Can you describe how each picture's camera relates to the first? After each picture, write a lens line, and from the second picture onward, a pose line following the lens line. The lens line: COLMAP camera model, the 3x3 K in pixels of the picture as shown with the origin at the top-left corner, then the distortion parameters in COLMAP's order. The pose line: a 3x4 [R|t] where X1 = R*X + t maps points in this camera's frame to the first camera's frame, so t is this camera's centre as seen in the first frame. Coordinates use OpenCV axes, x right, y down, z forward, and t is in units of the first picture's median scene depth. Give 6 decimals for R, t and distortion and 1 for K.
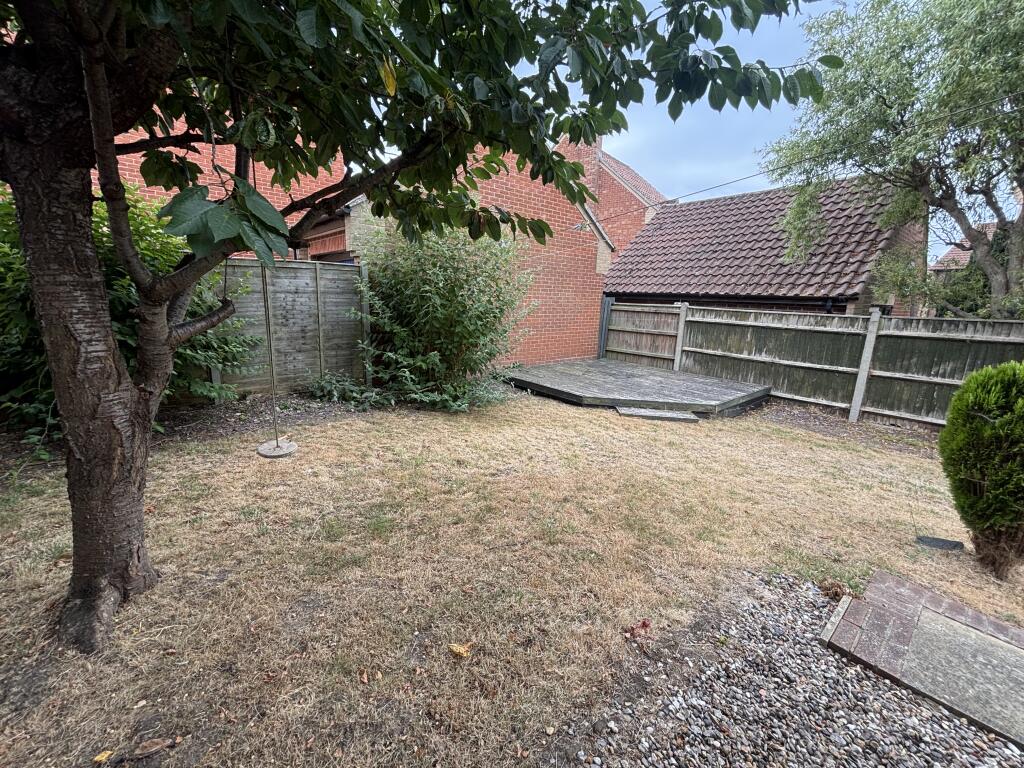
lens RADIAL K [[411.0, 0, 508.8], [0, 411.0, 380.7], [0, 0, 1]] dist [-0.003859, -0.000404]
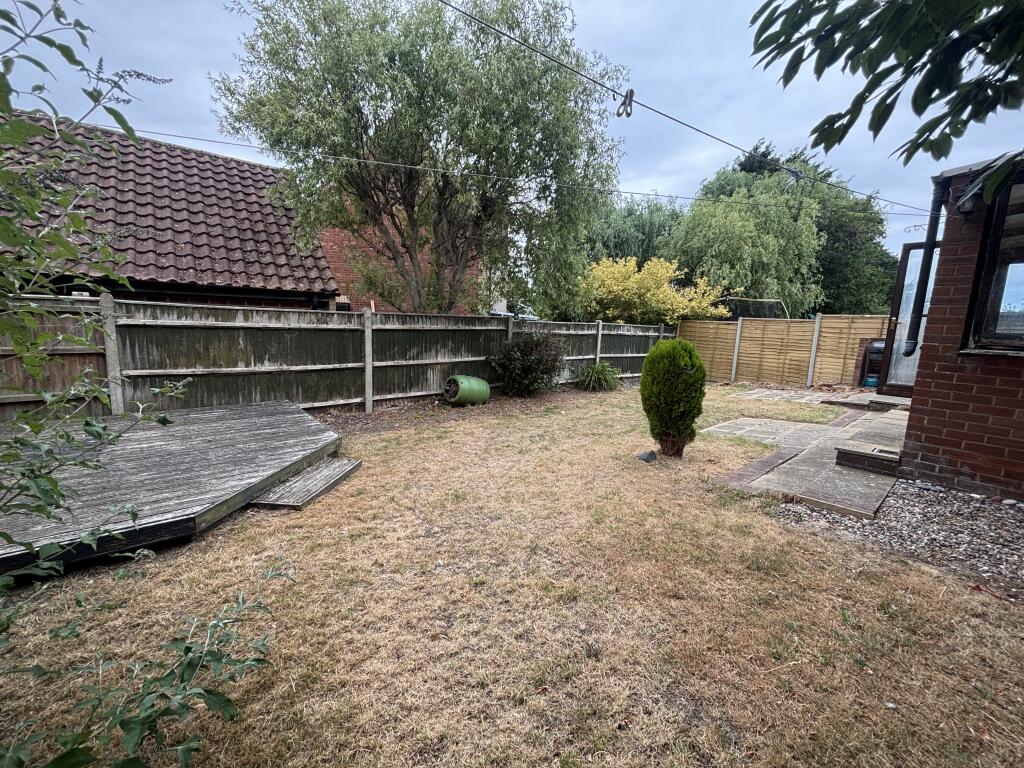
lens RADIAL K [[411.0, 0, 511.2], [0, 411.0, 386.0], [0, 0, 1]] dist [-0.003859, -0.000404]
pose [[-0.003959, -0.190405, 0.981698, -0.185662], [0.165643, 0.968019, 0.188420, -0.104826], [-0.986178, 0.163357, 0.027707, 0.594800]]
